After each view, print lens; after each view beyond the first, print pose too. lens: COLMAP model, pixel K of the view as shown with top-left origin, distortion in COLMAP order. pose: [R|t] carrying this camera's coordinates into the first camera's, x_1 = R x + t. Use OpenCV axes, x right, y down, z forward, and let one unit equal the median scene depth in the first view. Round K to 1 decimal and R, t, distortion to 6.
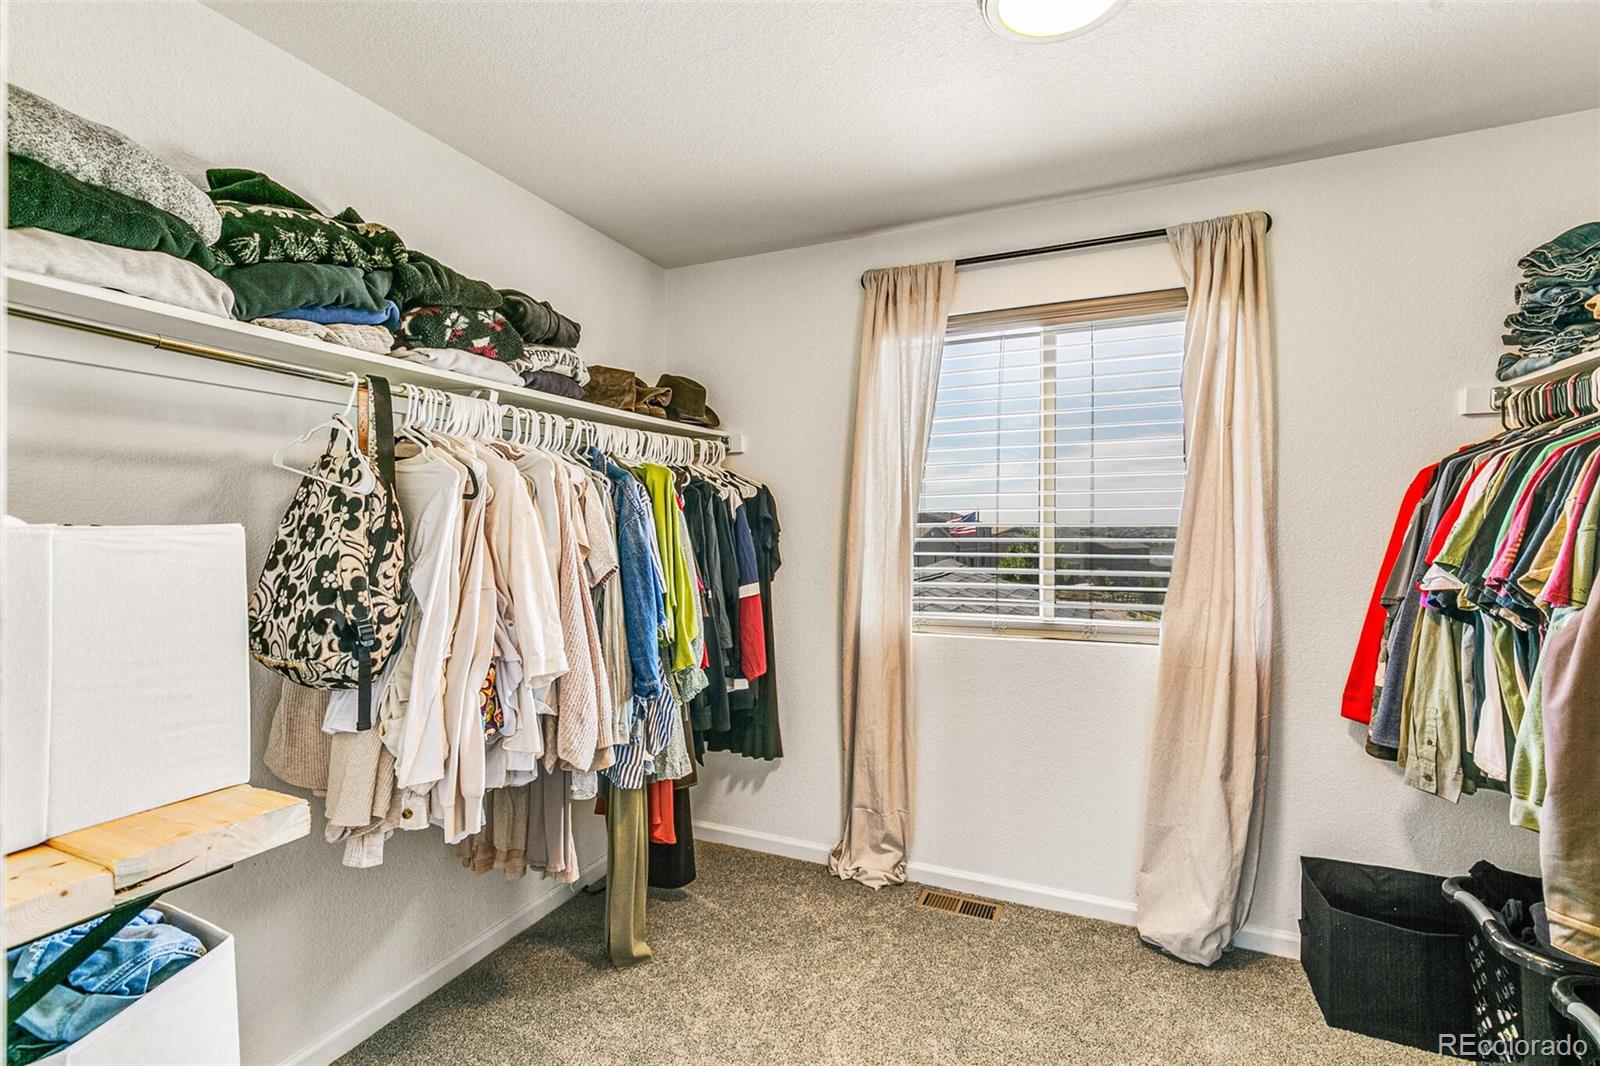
lens RADIAL K [[729.7, 0, 795.4], [0, 729.7, 530.2], [0, 0, 1]] dist [0.004450, -0.000025]
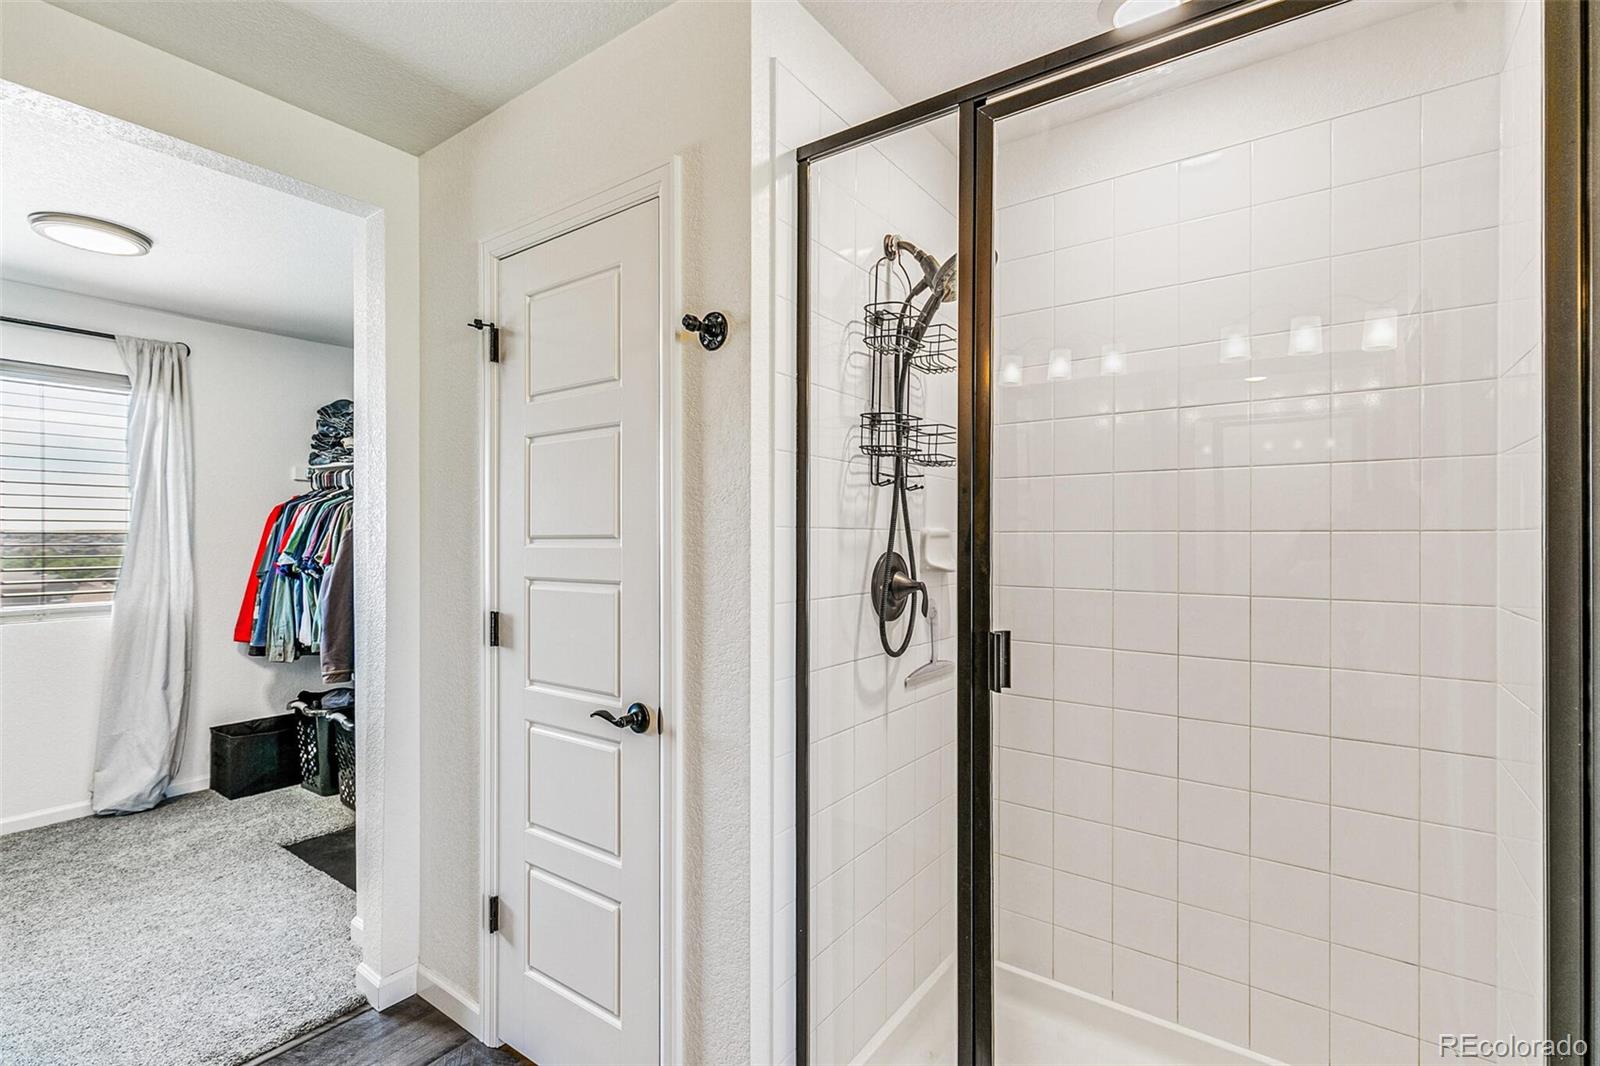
lens RADIAL K [[729.7, 0, 798.9], [0, 729.7, 537.9], [0, 0, 1]] dist [0.004450, -0.000025]
pose [[0.225436, -0.002184, 0.974256, -0.737883], [0.001641, 0.999997, 0.001862, 0.000462], [-0.974257, 0.001179, 0.225439, -0.807567]]
